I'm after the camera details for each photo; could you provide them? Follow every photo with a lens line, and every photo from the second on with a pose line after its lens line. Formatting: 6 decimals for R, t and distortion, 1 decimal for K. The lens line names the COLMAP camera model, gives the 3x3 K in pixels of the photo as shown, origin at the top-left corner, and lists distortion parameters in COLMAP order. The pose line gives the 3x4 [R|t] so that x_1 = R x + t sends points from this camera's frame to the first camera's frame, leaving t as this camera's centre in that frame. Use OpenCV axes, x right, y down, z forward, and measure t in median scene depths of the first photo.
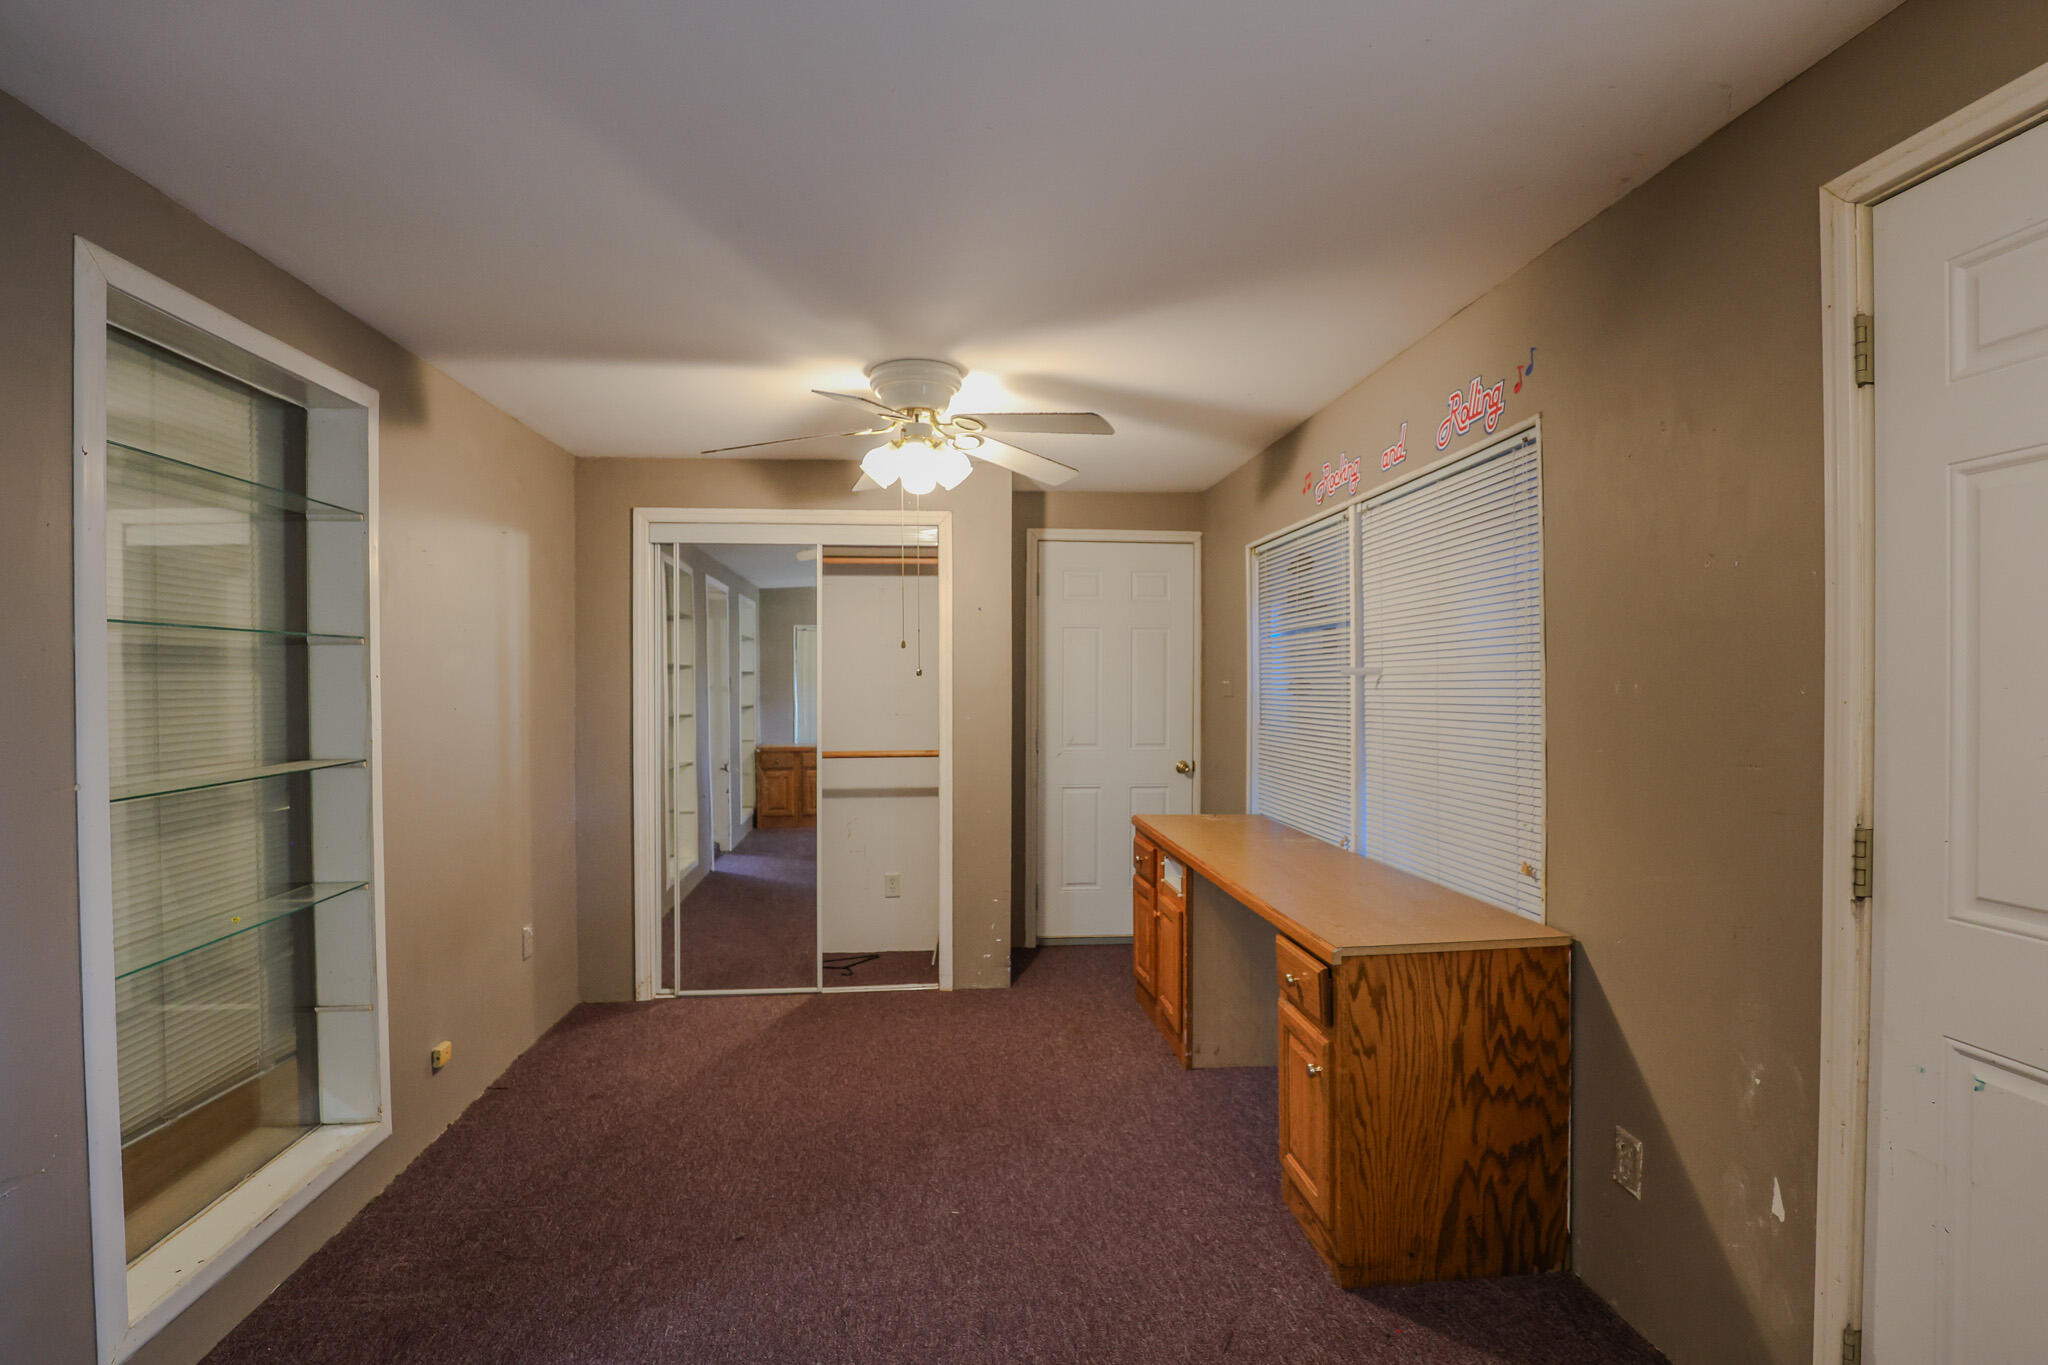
lens RADIAL K [[977.0, 0, 944.1], [0, 977.0, 679.2], [0, 0, 1]] dist [-0.021271, 0.001130]
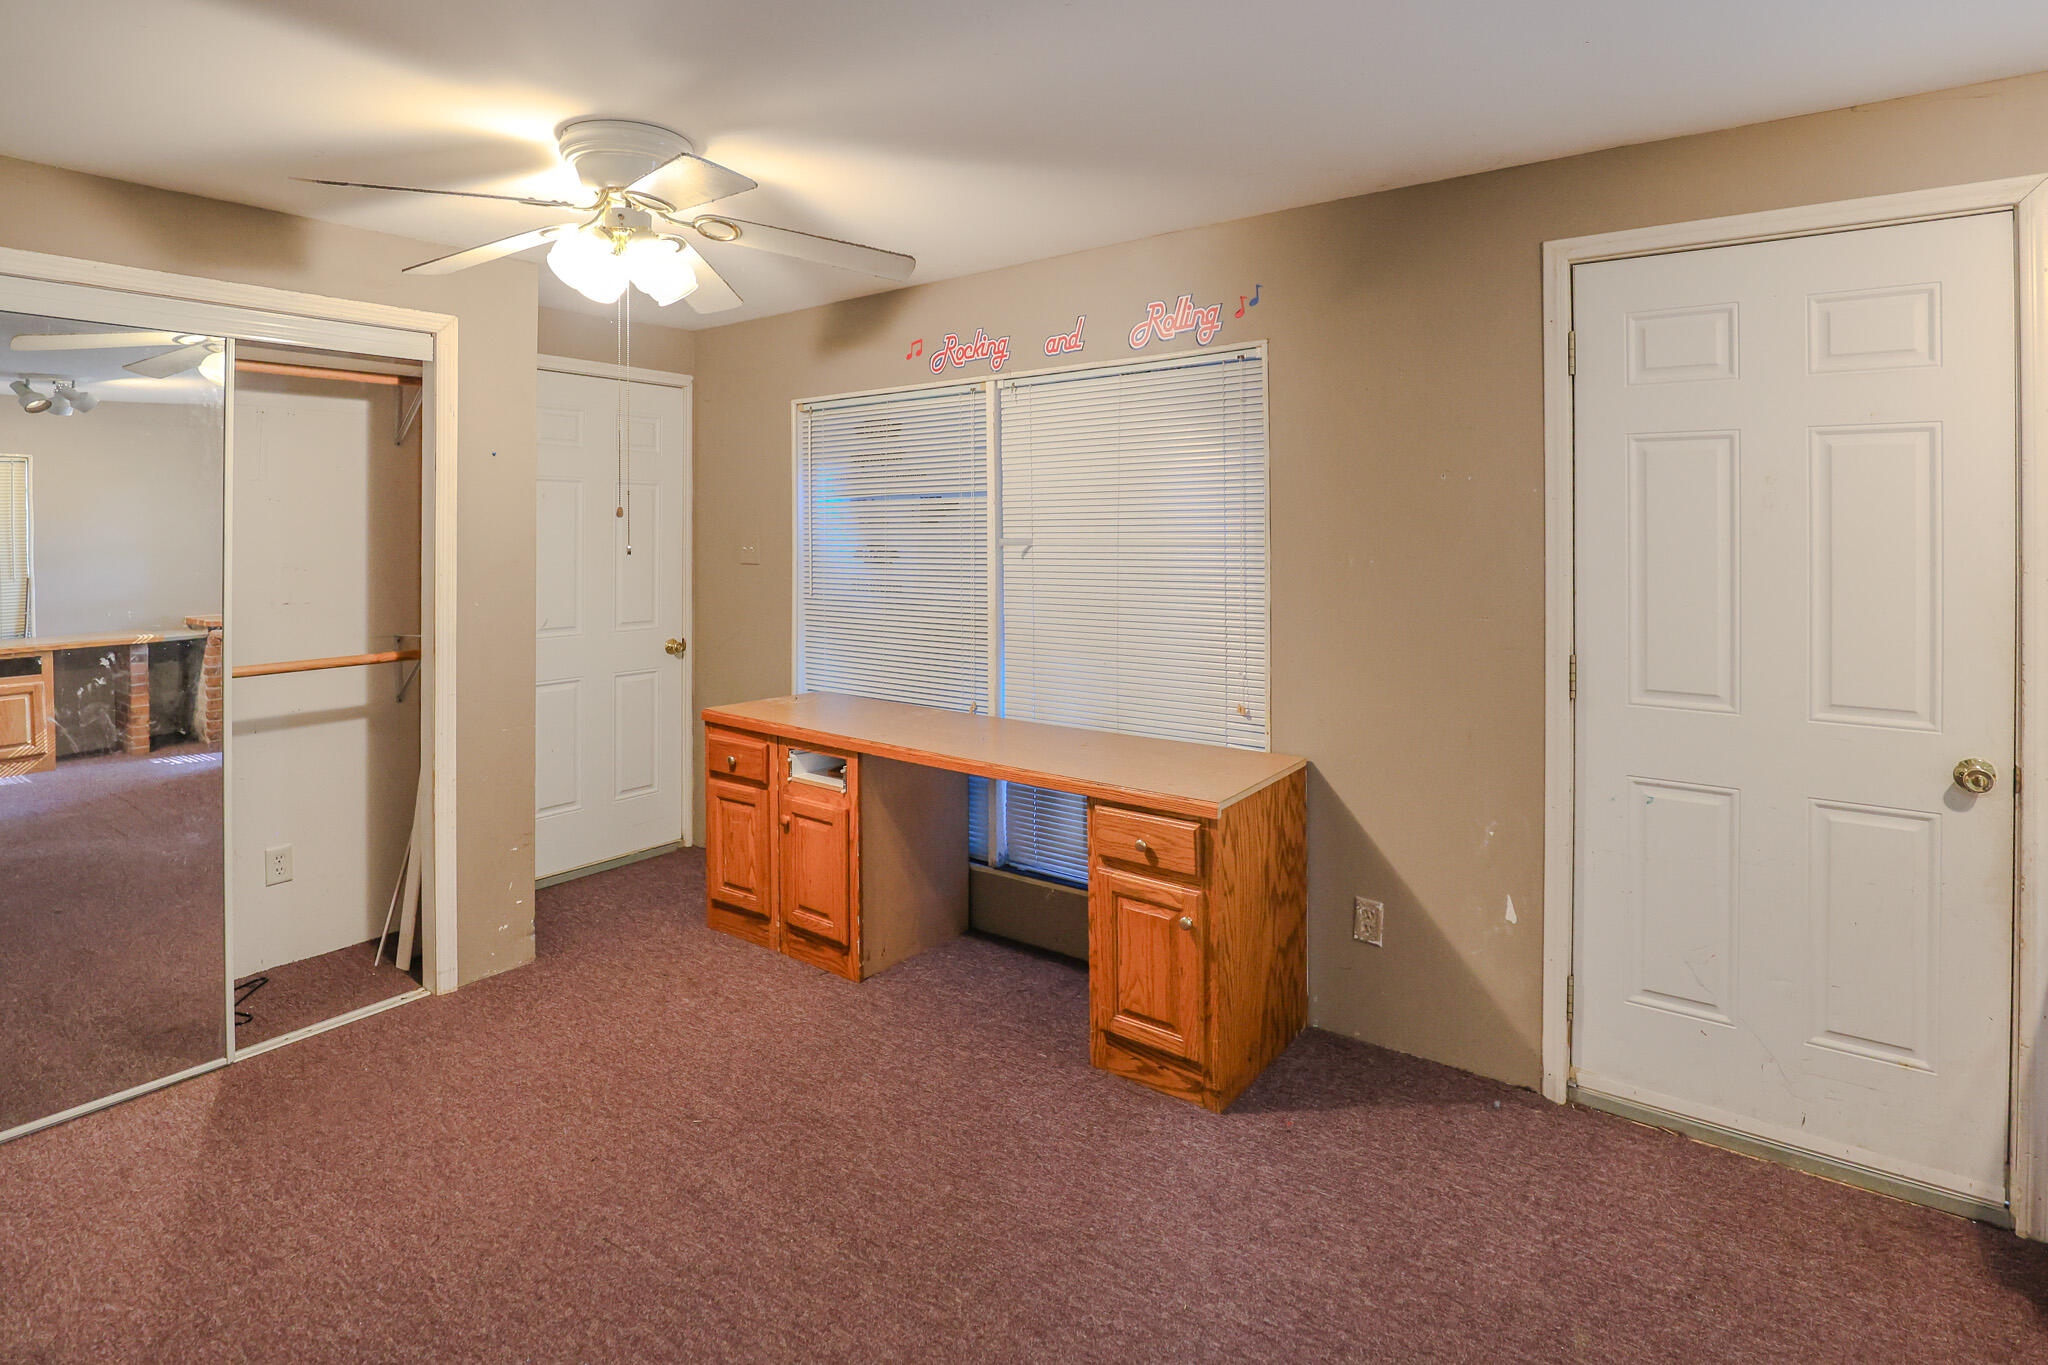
lens RADIAL K [[1059.2, 0, 1026.1], [0, 1059.2, 509.5], [0, 0, 1]] dist [-0.016969, 0.001894]
pose [[0.641846, 0.014104, 0.766704, -0.603175], [-0.001570, 0.999853, -0.017079, -0.032790], [-0.766832, 0.009759, 0.641773, 0.361042]]
